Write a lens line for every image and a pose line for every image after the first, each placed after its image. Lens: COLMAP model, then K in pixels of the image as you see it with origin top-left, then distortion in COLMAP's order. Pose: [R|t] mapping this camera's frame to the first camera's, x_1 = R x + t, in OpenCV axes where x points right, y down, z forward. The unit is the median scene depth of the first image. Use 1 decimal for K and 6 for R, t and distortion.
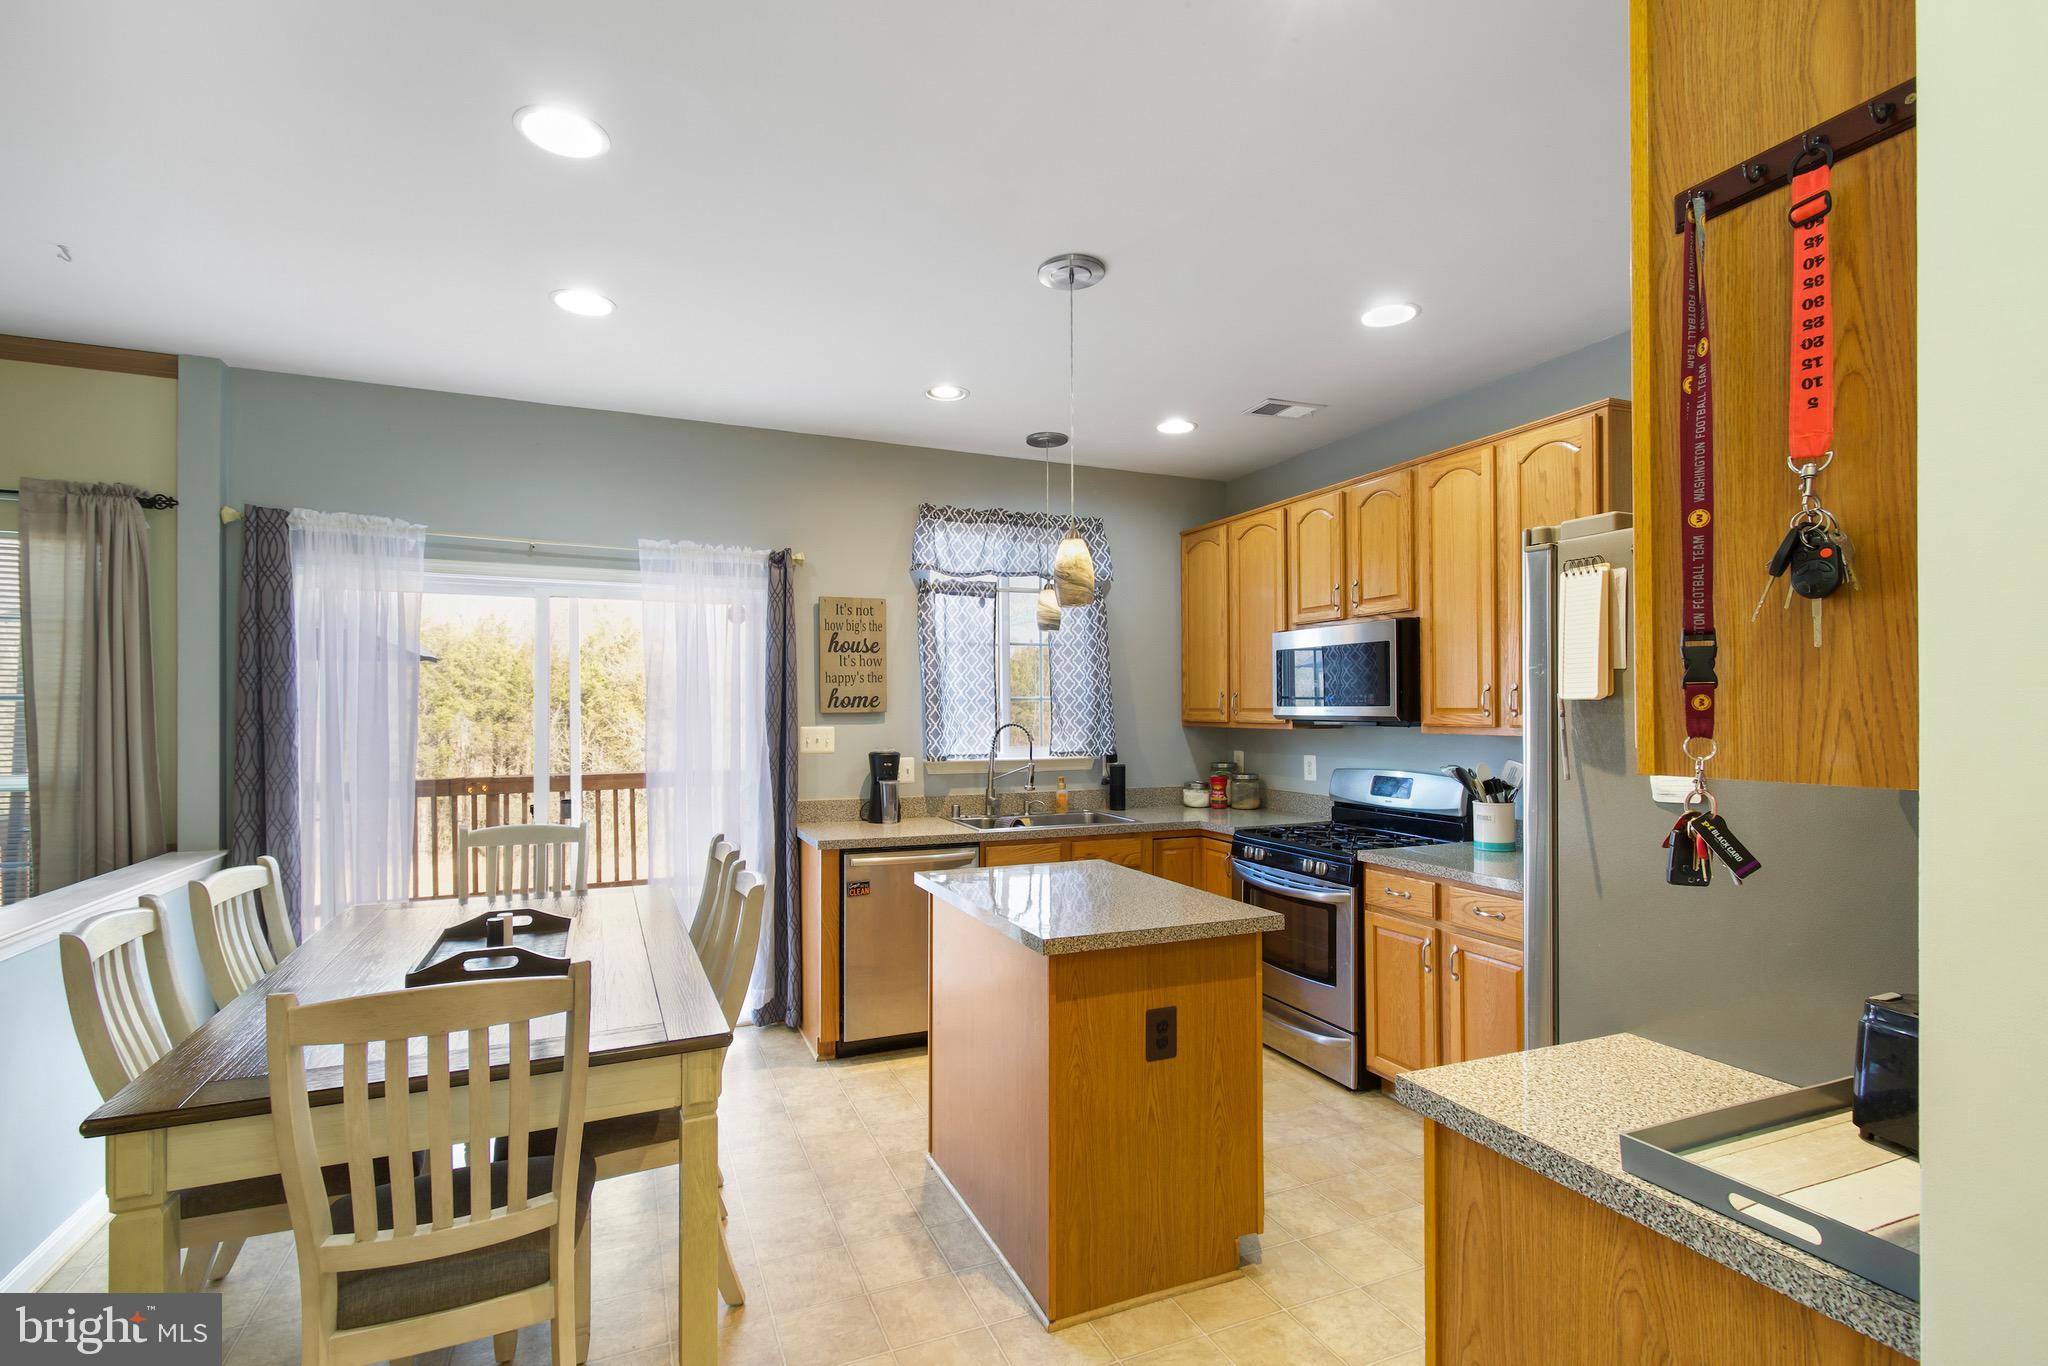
lens RADIAL K [[949.8, 0, 1012.9], [0, 949.8, 699.5], [0, 0, 1]] dist [0.004815, -0.000252]
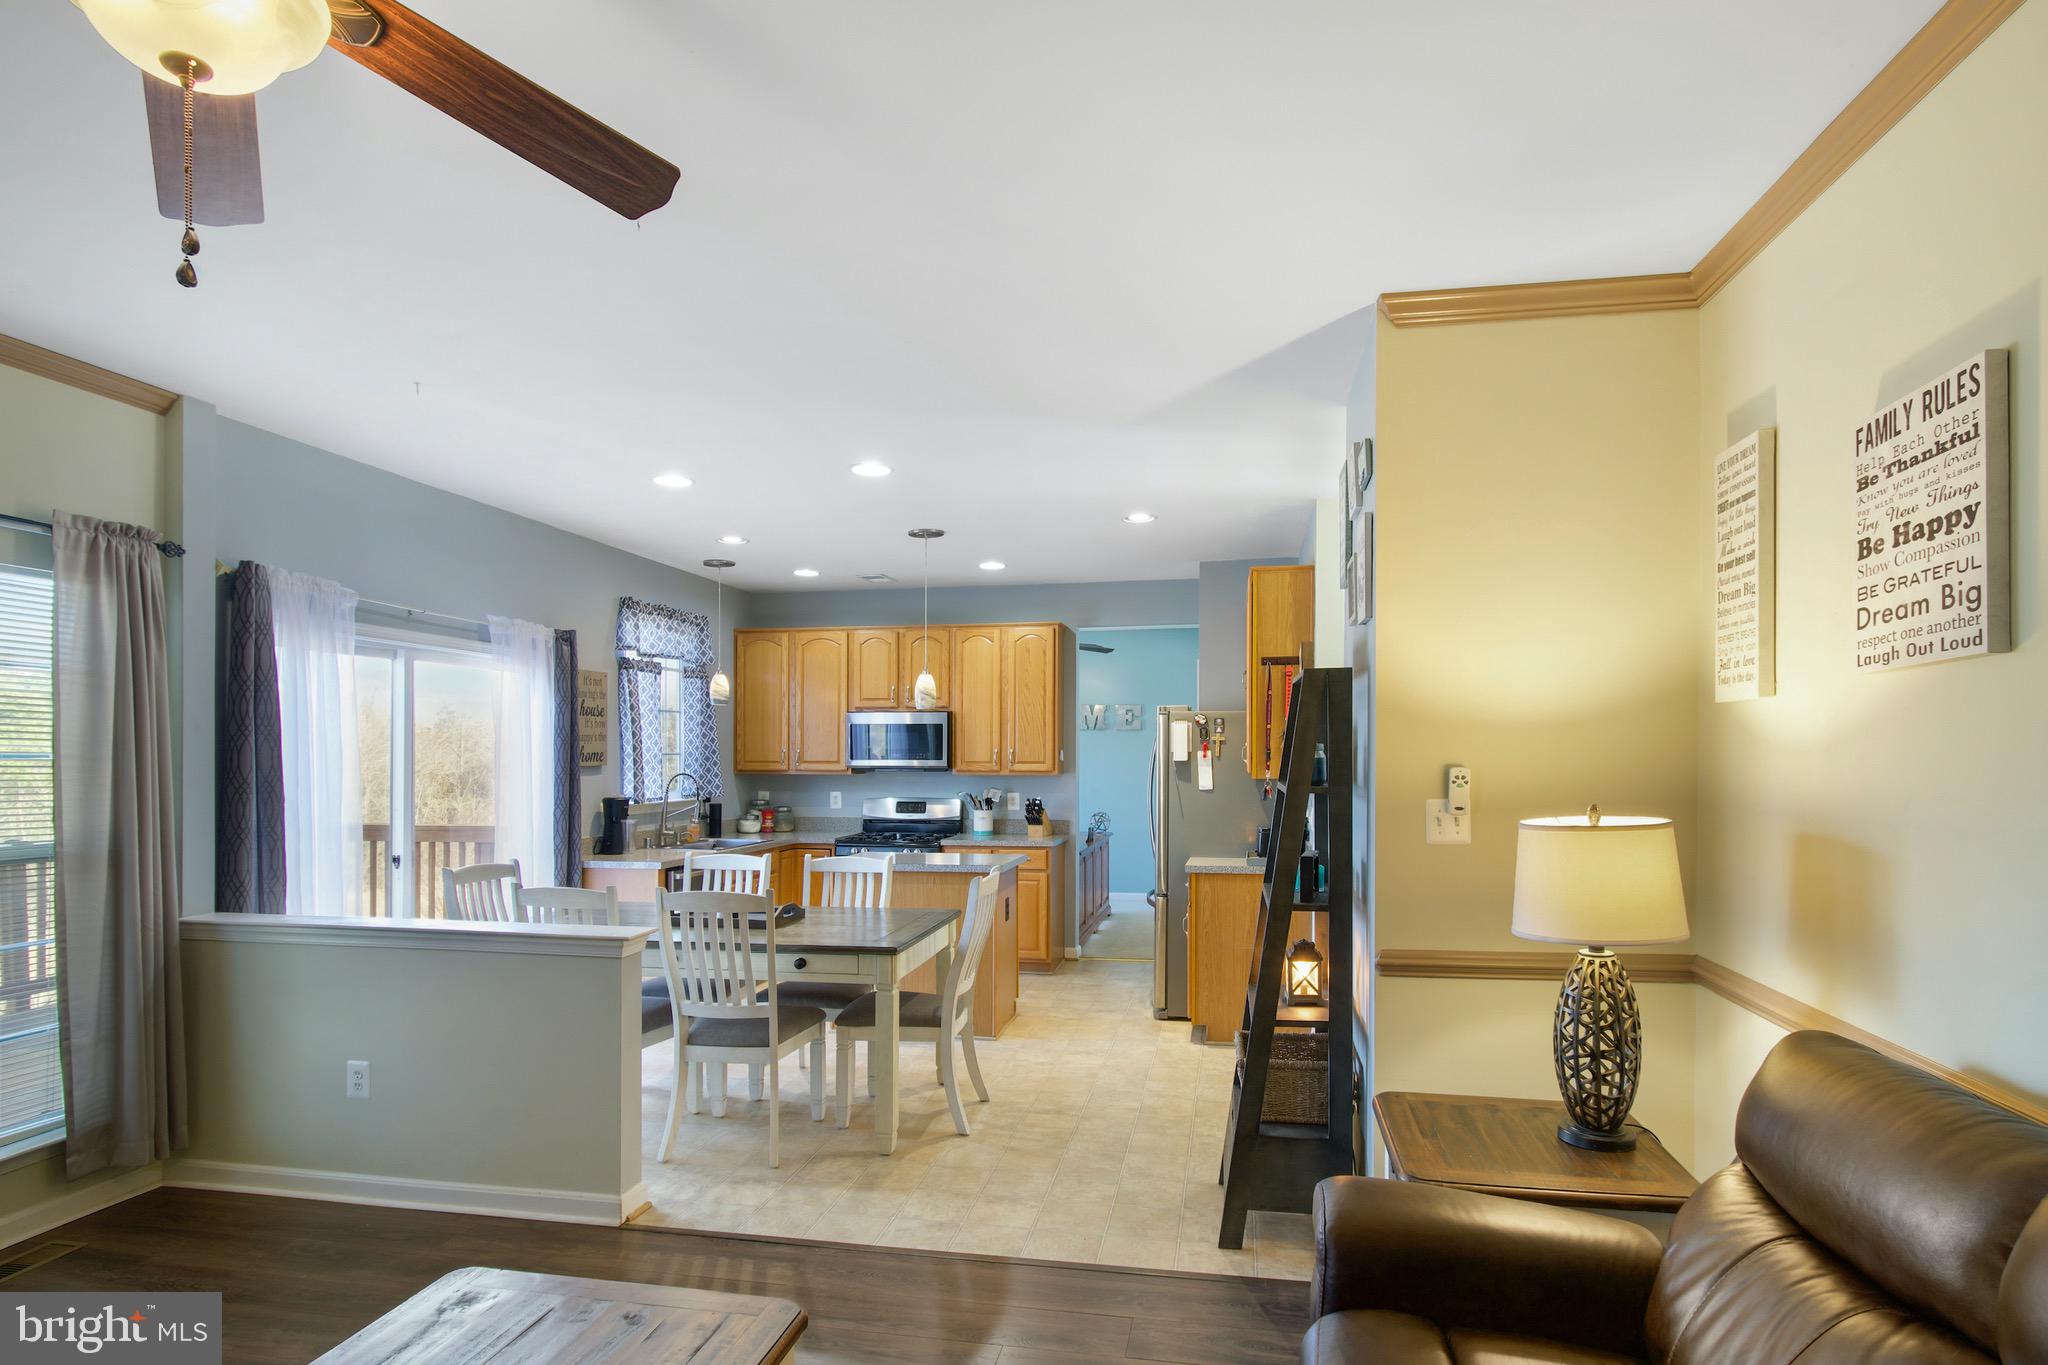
lens RADIAL K [[1098.8, 0, 1045.9], [0, 1098.8, 755.7], [0, 0, 1]] dist [0.006066, -0.003866]
pose [[0.548283, 0.000516, 0.836293, -1.145799], [-0.009193, 0.999943, 0.005410, -0.013287], [-0.836242, -0.010654, 0.548257, -0.286051]]
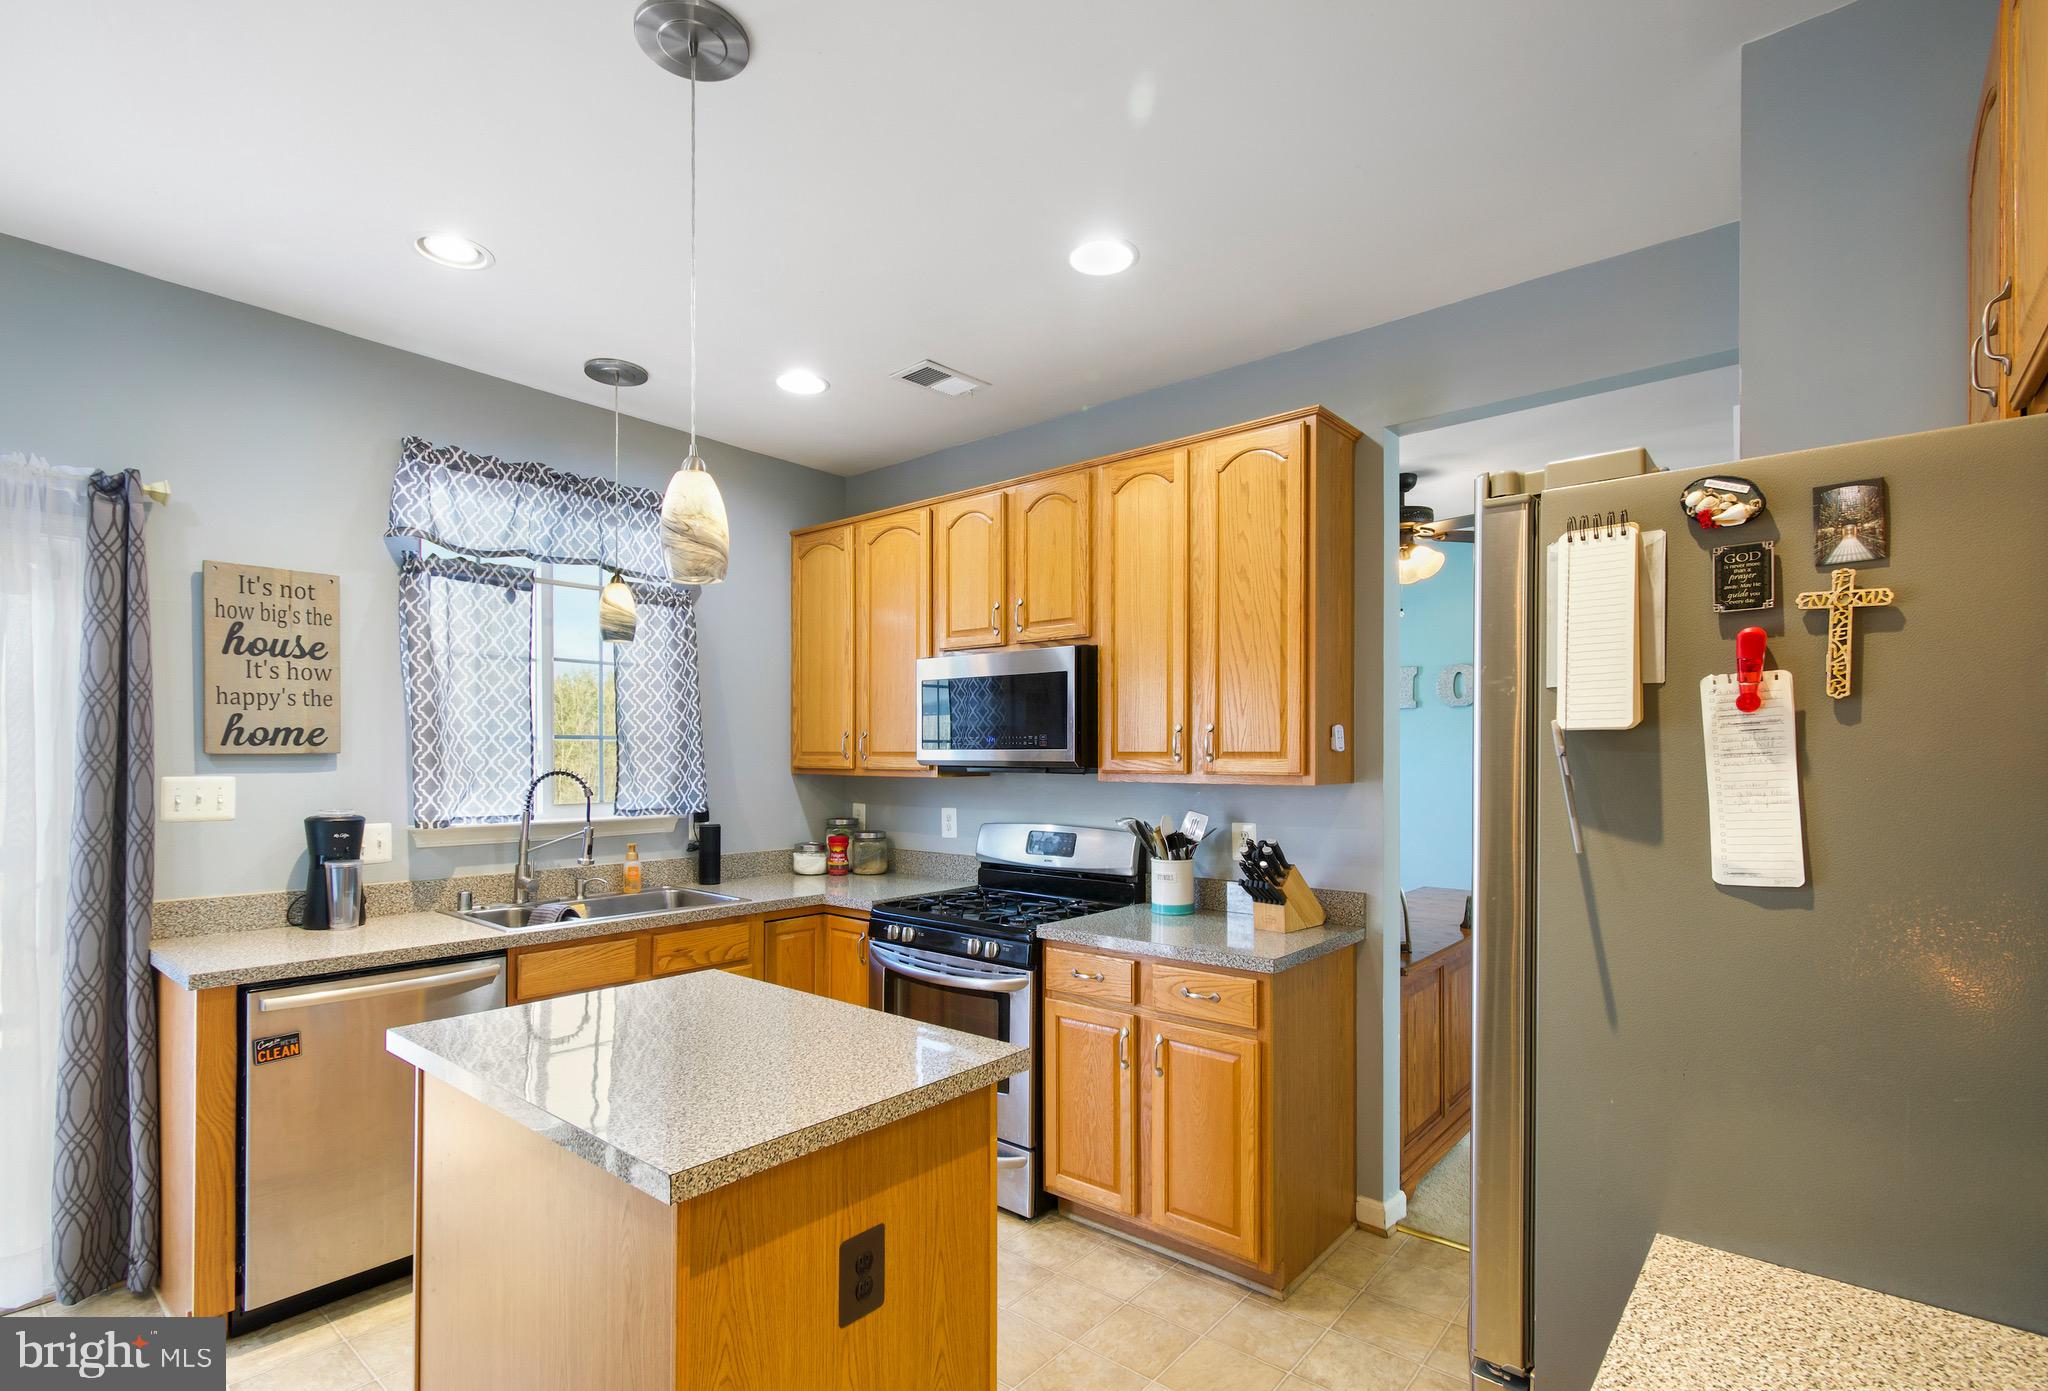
lens RADIAL K [[969.9, 0, 1035.7], [0, 969.9, 755.0], [0, 0, 1]] dist [0.003619, -0.002152]
pose [[0.887902, 0.005960, 0.459994, -0.020205], [-0.009599, 0.999938, 0.005573, 0.006948], [-0.459932, -0.009364, 0.887905, 0.231703]]
